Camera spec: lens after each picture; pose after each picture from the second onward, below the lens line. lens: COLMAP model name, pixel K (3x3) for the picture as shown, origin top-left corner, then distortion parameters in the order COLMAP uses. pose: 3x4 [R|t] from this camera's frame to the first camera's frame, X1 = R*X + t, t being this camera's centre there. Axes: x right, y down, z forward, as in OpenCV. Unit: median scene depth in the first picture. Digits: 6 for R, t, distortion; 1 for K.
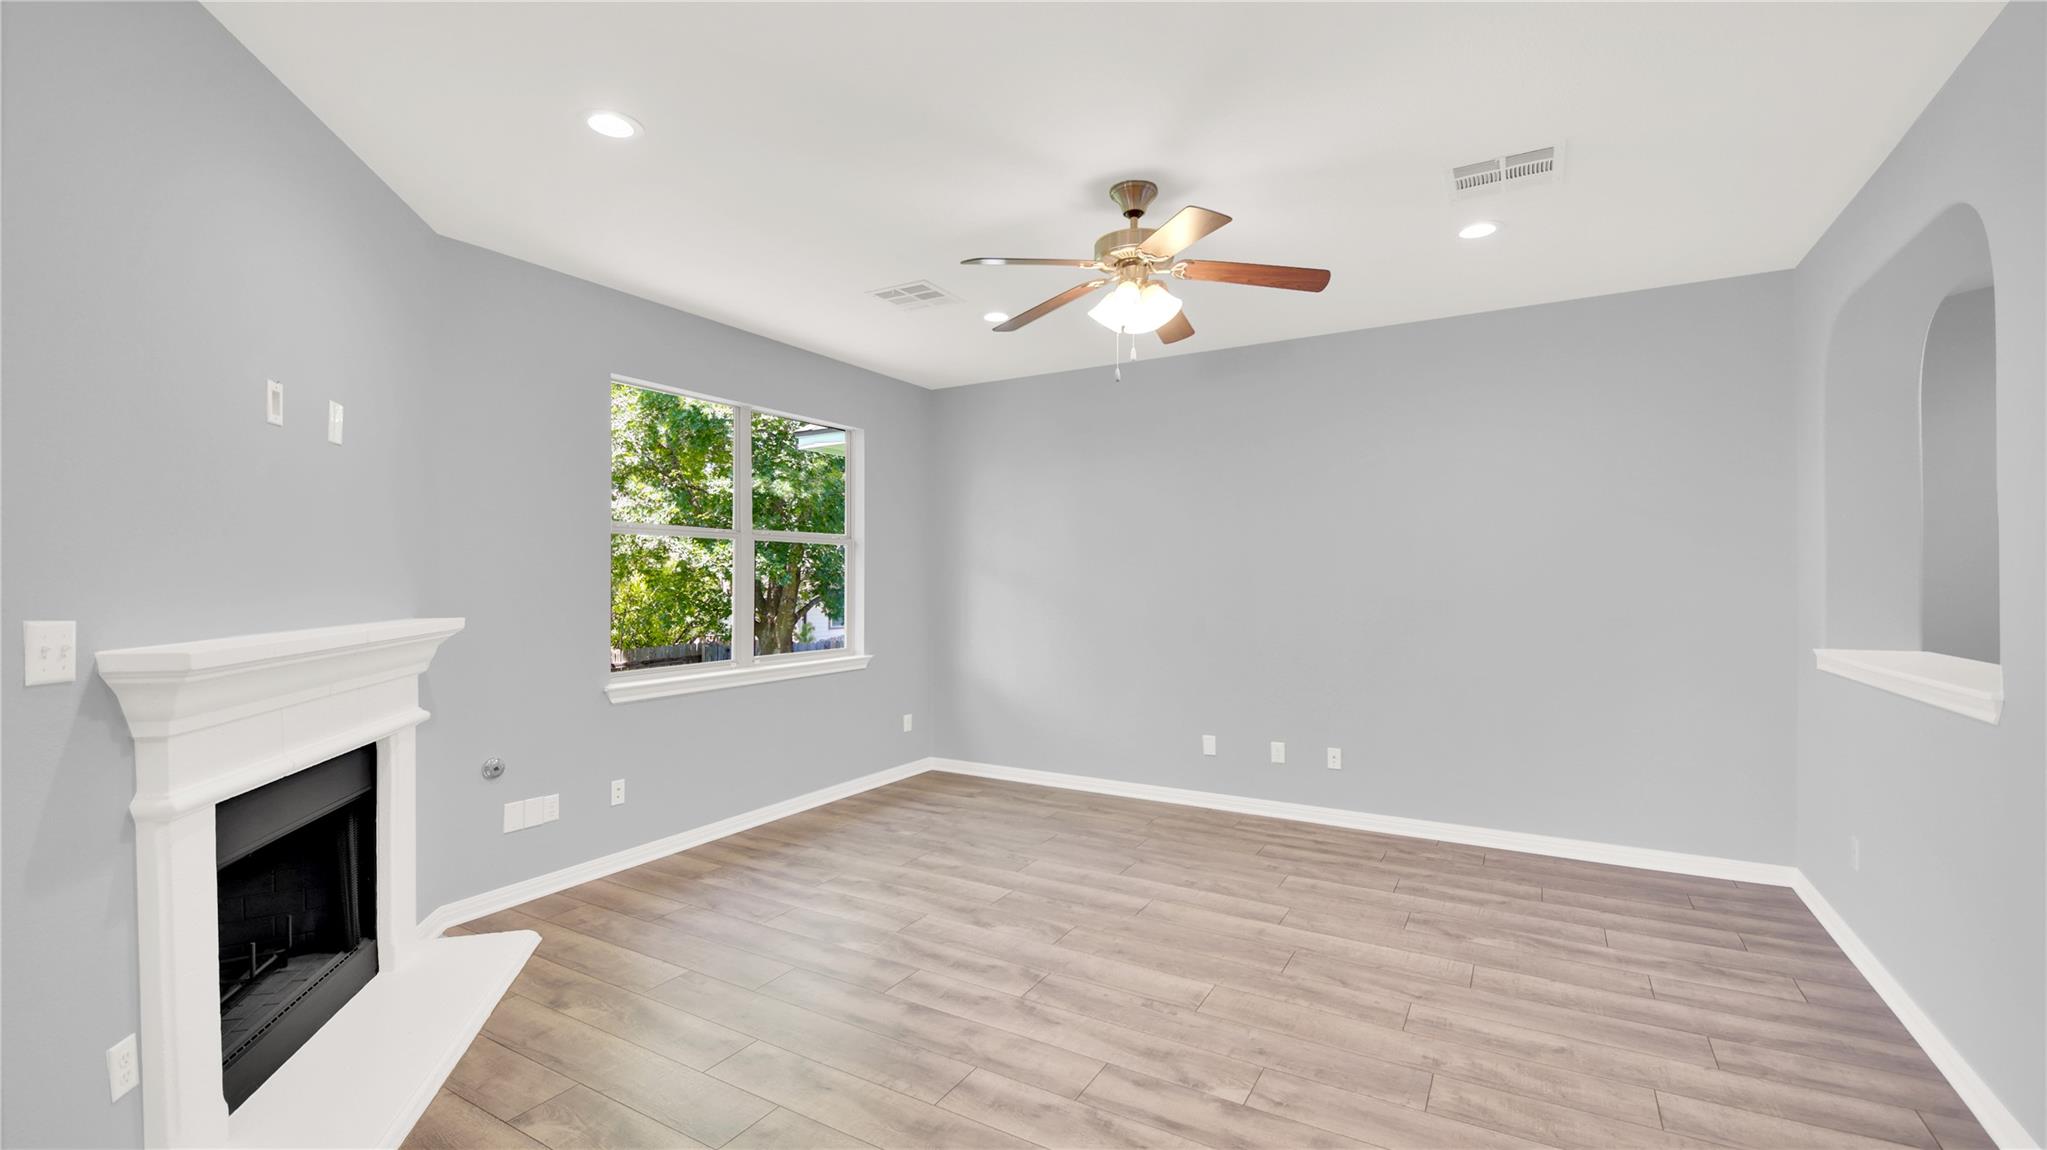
lens RADIAL K [[875.7, 0, 998.6], [0, 875.7, 566.9], [0, 0, 1]] dist [0.003789, -0.012523]
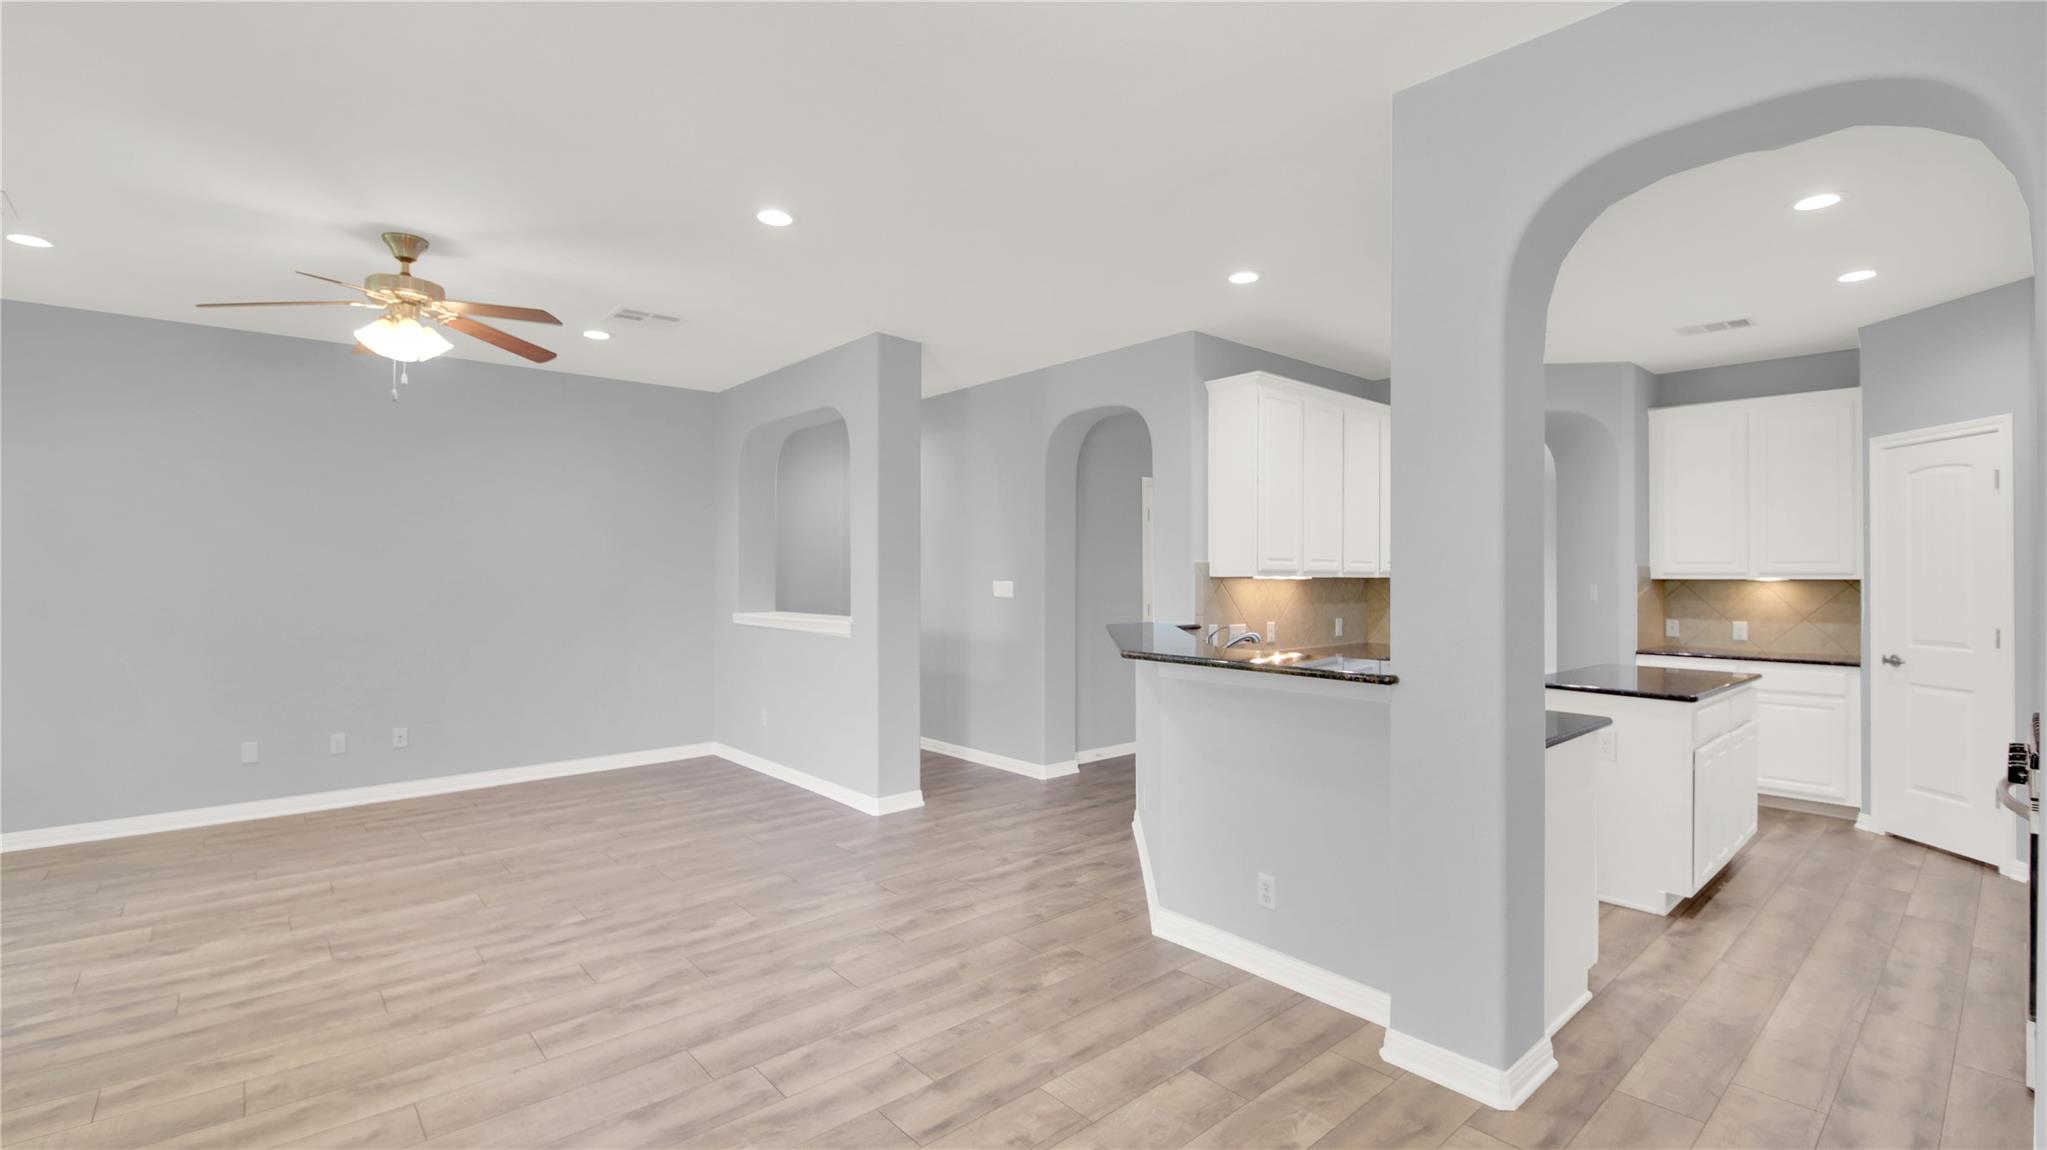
lens RADIAL K [[875.7, 0, 1020.3], [0, 875.7, 569.8], [0, 0, 1]] dist [0.003789, -0.012523]
pose [[0.296590, 0.010096, 0.954952, -0.691936], [-0.006641, 0.999942, -0.008509, 0.011734], [-0.954982, -0.003819, 0.296639, -0.121553]]
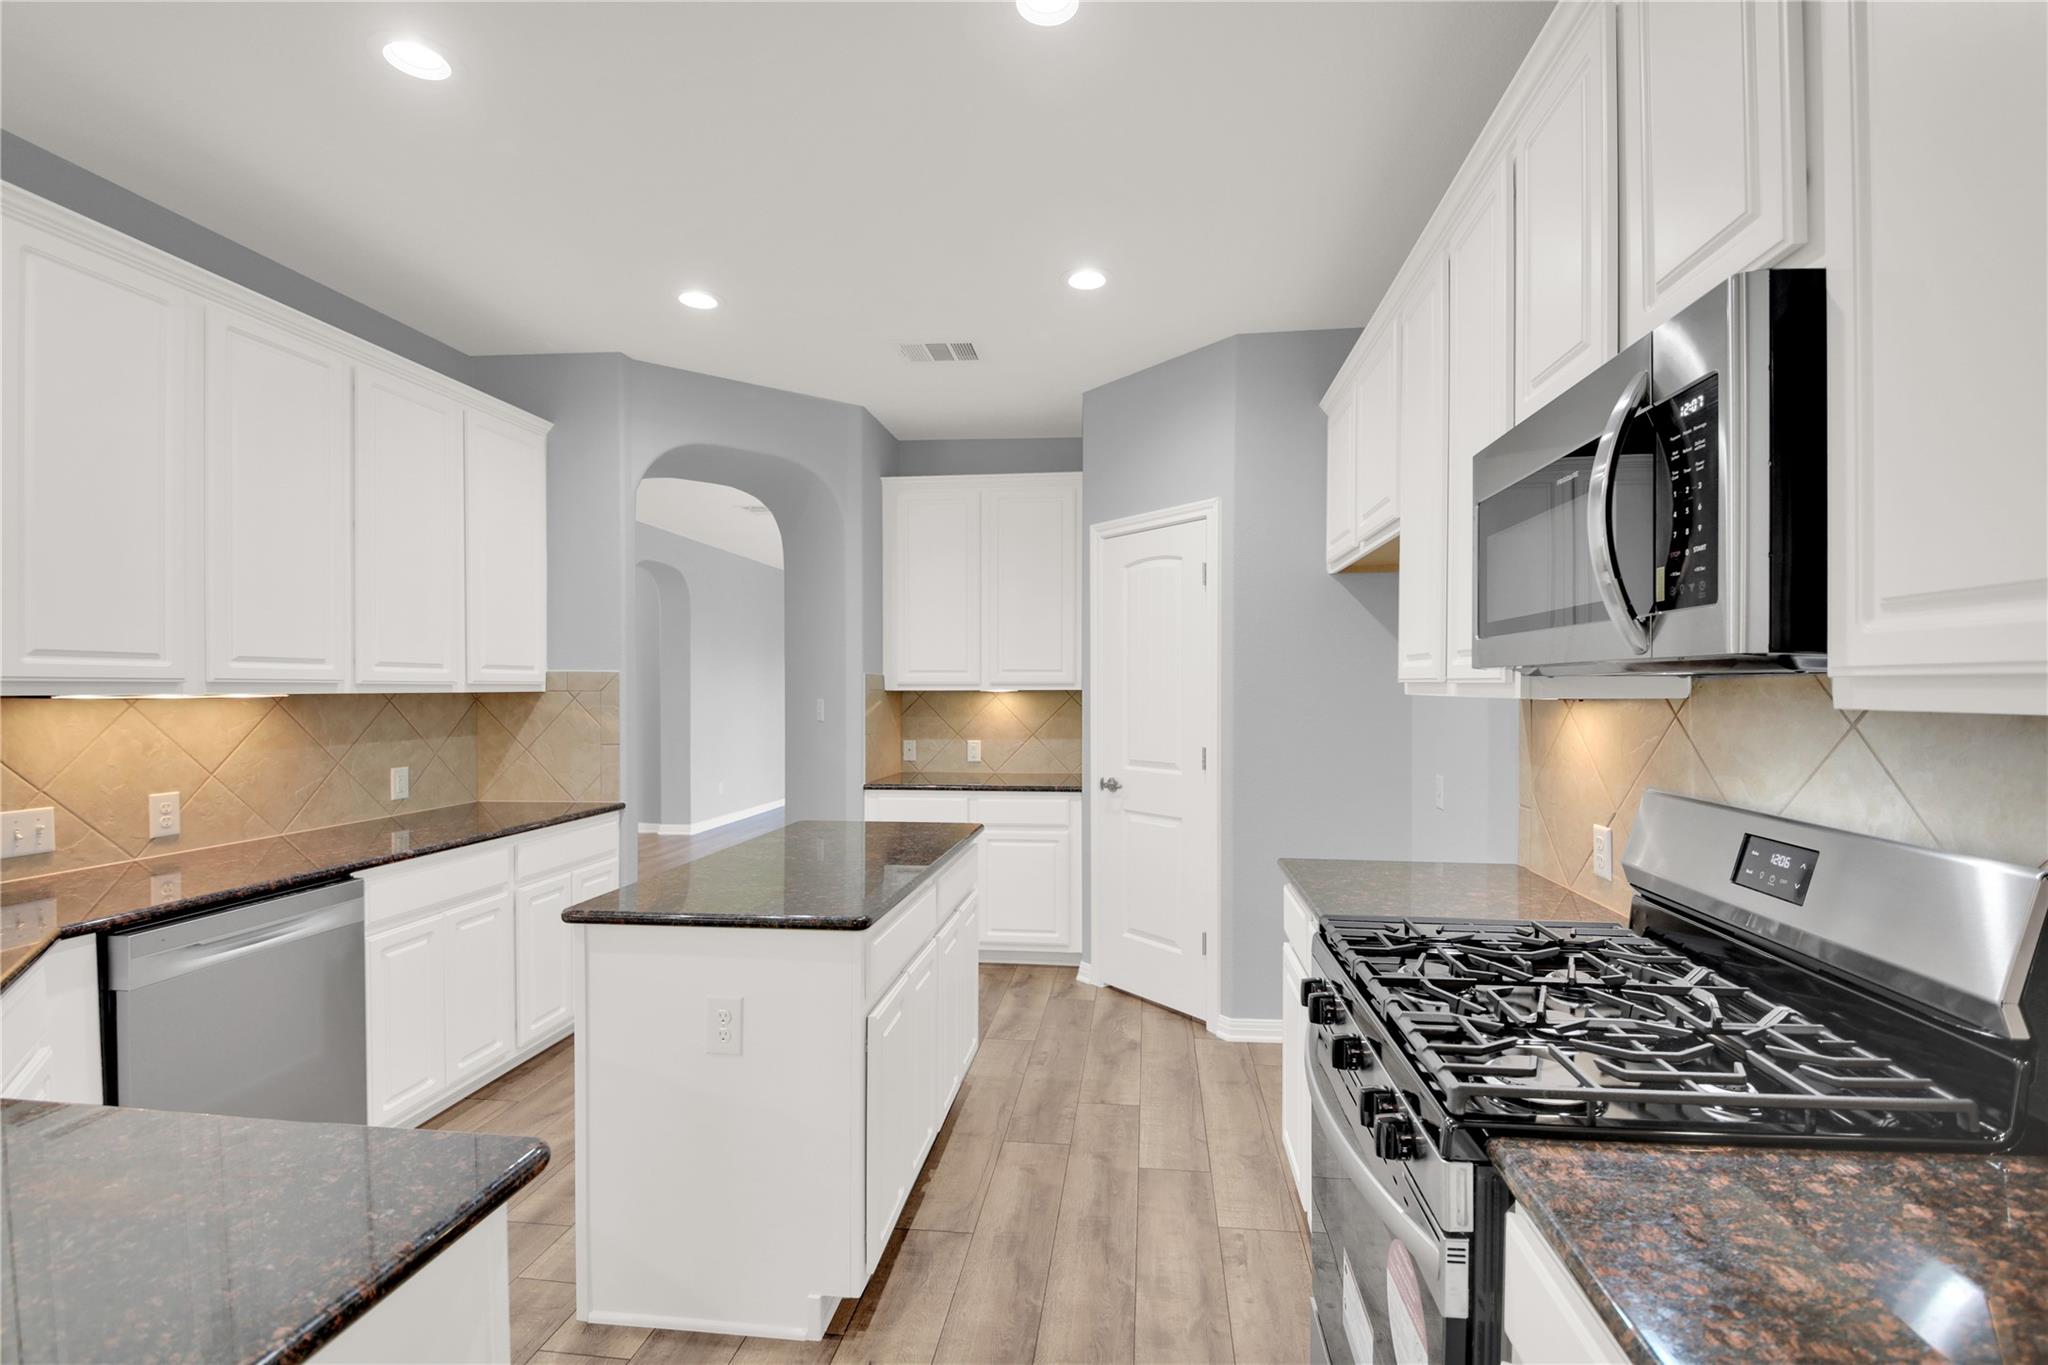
lens RADIAL K [[871.2, 0, 1030.2], [0, 871.2, 701.1], [0, 0, 1]] dist [0.010469, -0.012838]
pose [[-0.409012, -0.012208, 0.912447, 0.013847], [0.001616, 0.999899, 0.014103, 0.003880], [-0.912527, 0.007243, -0.408951, -0.459634]]
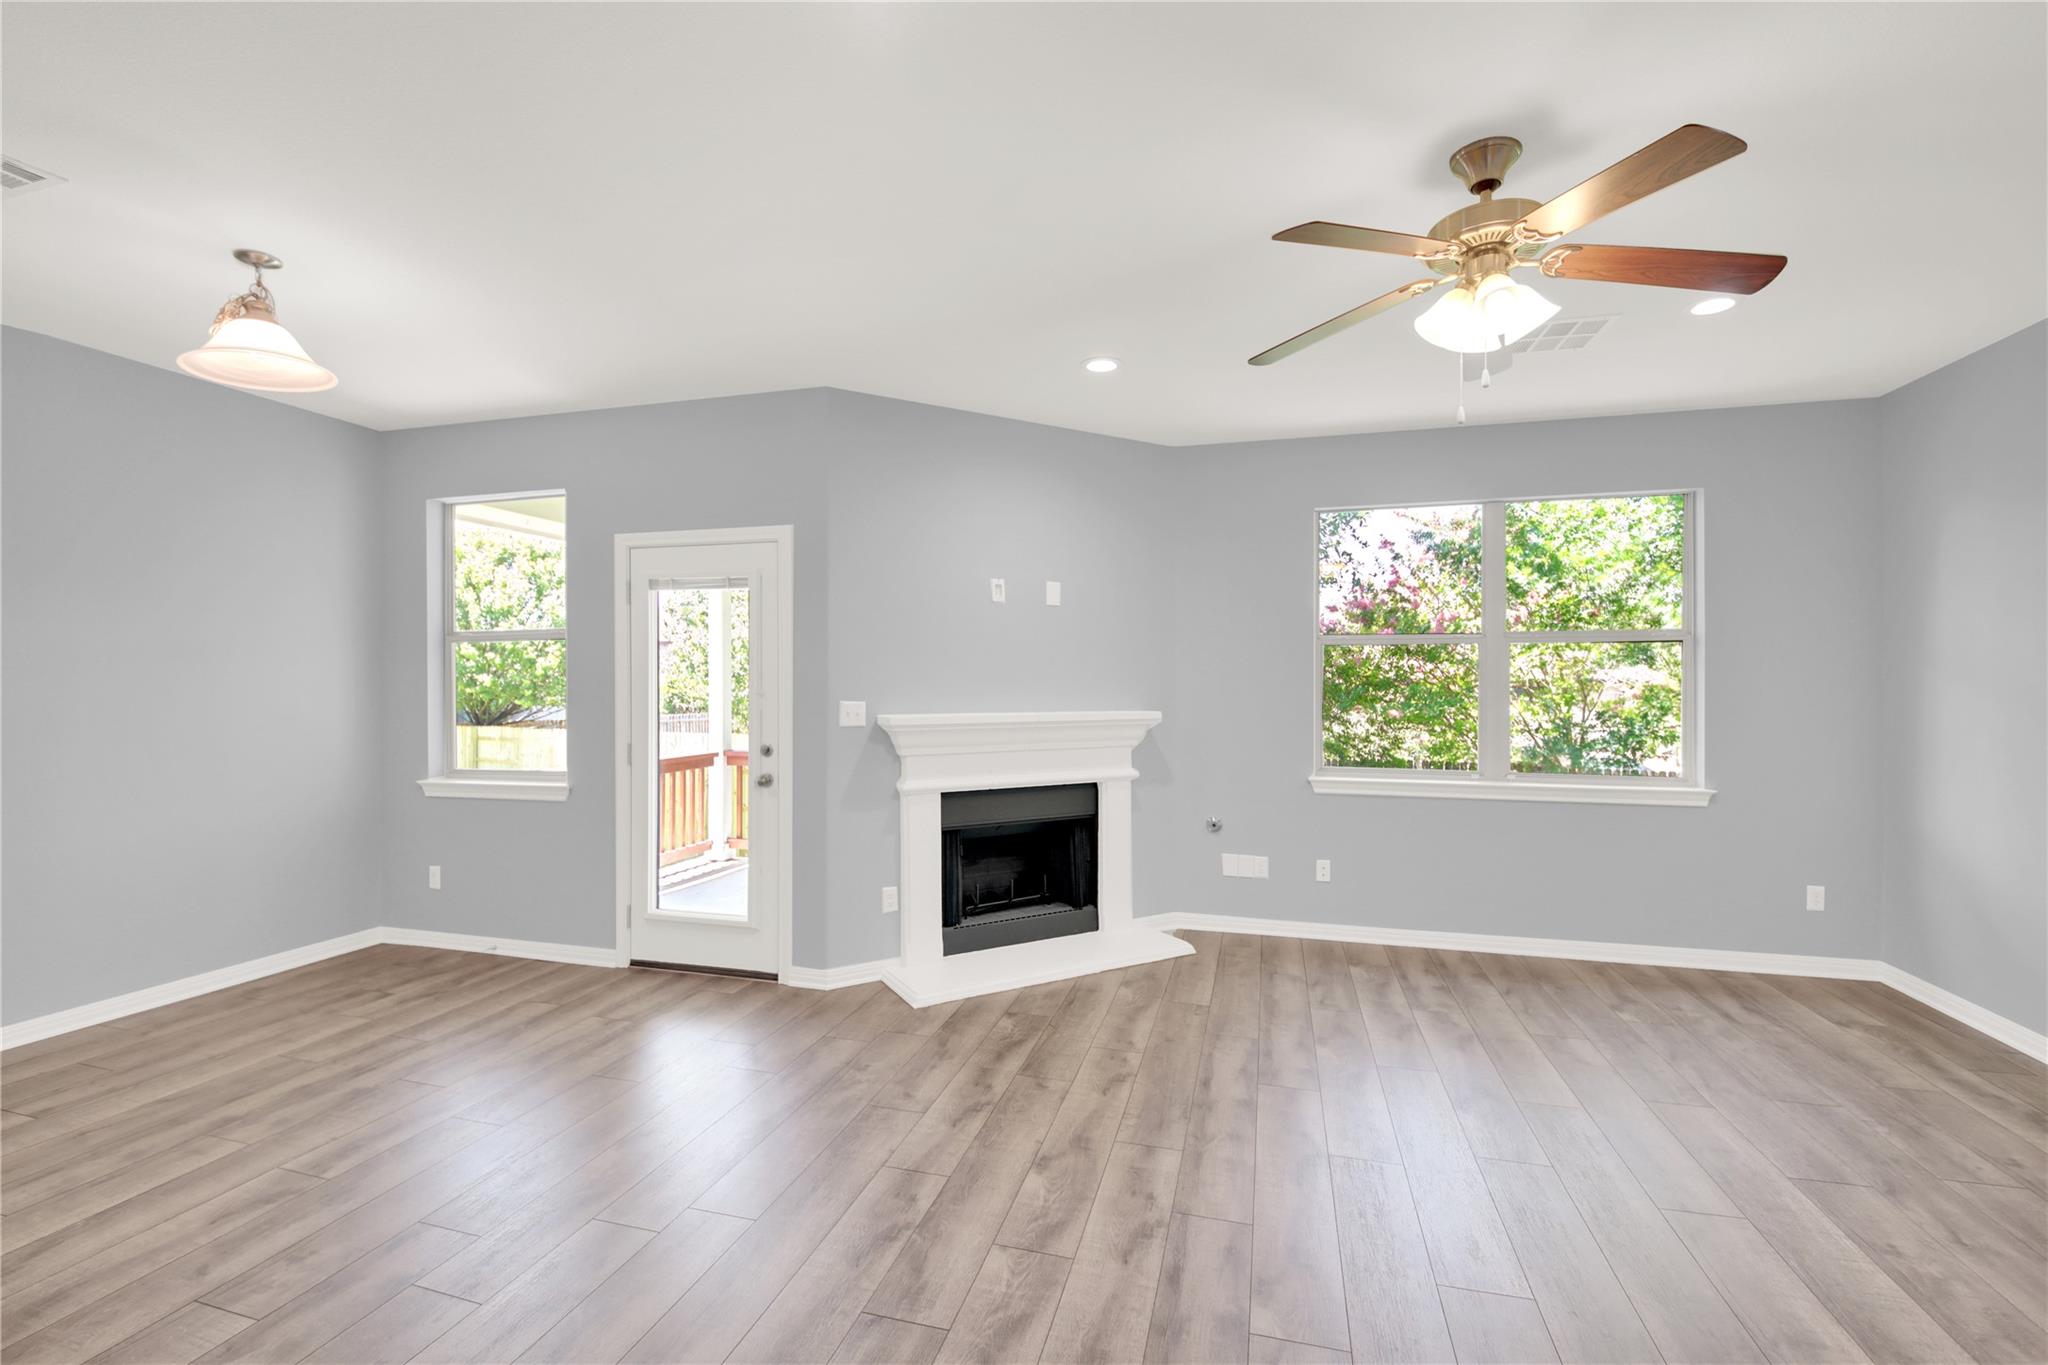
lens RADIAL K [[871.2, 0, 1034.9], [0, 871.2, 667.2], [0, 0, 1]] dist [0.010469, -0.012838]
pose [[0.288861, -0.005983, -0.957352, 0.732334], [0.002256, 0.999982, -0.005569, -0.004992], [0.957368, -0.000551, 0.288869, 0.411915]]
